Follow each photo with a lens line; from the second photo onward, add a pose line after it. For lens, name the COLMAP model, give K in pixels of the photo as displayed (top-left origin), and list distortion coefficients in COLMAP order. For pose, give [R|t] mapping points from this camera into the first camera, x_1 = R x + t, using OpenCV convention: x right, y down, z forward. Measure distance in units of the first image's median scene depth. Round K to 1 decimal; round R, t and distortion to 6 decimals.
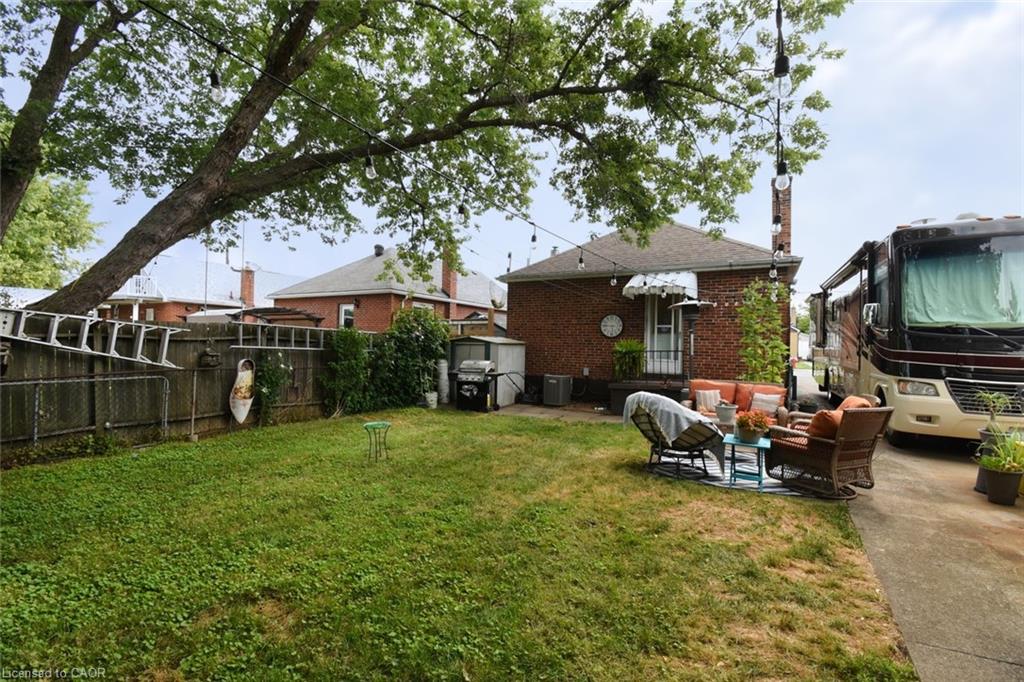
lens RADIAL K [[452.7, 0, 508.3], [0, 452.7, 342.3], [0, 0, 1]] dist [0.008476, -0.018305]
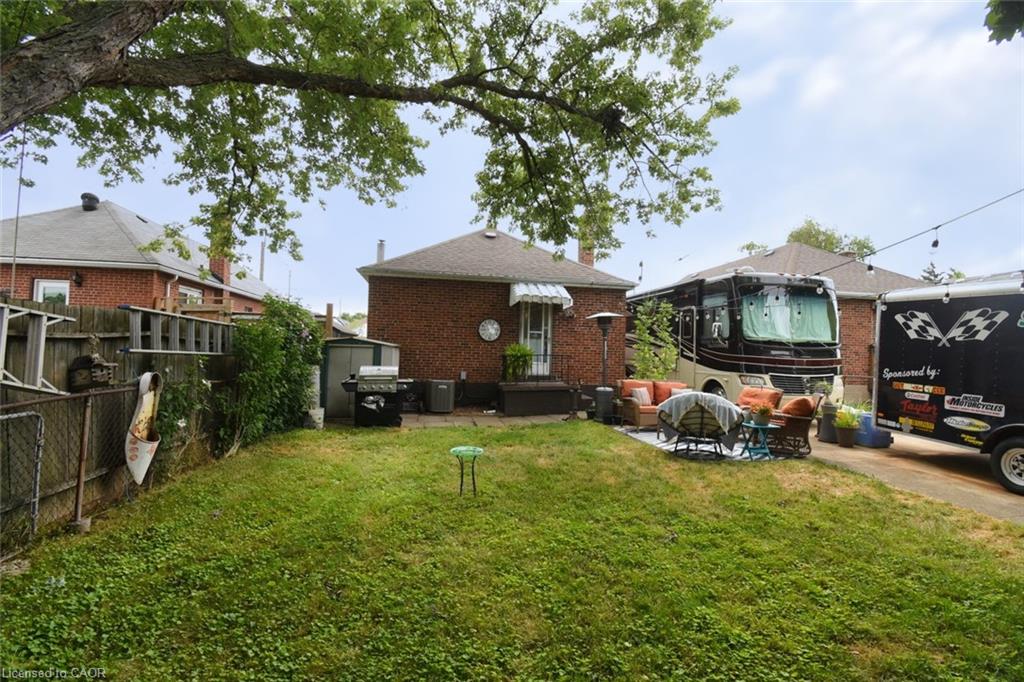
lens RADIAL K [[452.7, 0, 510.2], [0, 452.7, 343.0], [0, 0, 1]] dist [0.008476, -0.018305]
pose [[0.781773, 0.014402, 0.623396, -0.397786], [-0.014895, 0.999879, -0.004420, -0.003189], [-0.623385, -0.005830, 0.781894, 0.180345]]
